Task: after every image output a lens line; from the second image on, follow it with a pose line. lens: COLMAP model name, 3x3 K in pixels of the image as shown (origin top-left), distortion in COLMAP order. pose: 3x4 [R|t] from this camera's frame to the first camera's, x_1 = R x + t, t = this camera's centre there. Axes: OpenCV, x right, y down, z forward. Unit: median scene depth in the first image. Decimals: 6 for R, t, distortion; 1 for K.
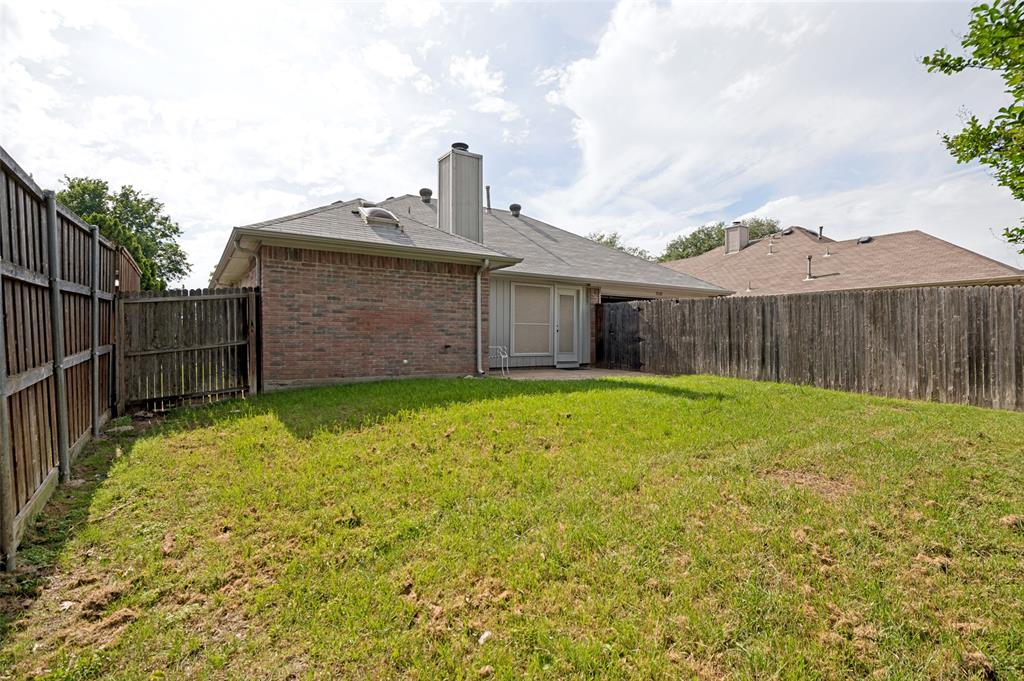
lens RADIAL K [[467.3, 0, 514.8], [0, 467.3, 328.4], [0, 0, 1]] dist [-0.003044, -0.001288]
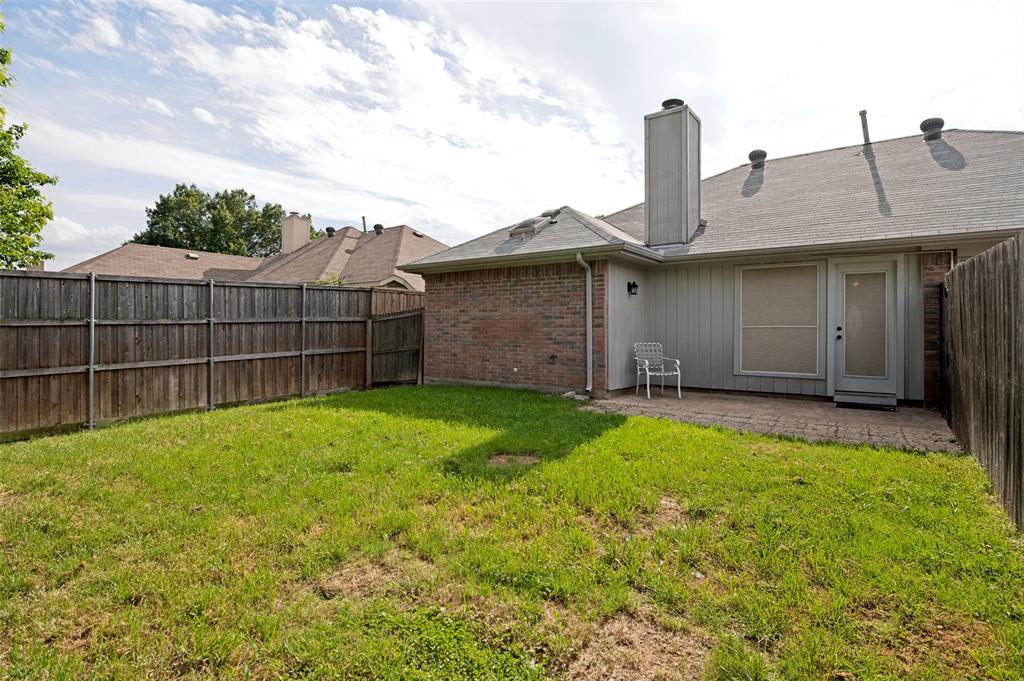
lens RADIAL K [[467.3, 0, 514.8], [0, 467.3, 328.4], [0, 0, 1]] dist [-0.003044, -0.001288]
pose [[0.416119, -0.009071, -0.909265, 0.659564], [0.014307, 0.999892, -0.003427, -0.013973], [0.909198, -0.011582, 0.416203, 0.573620]]
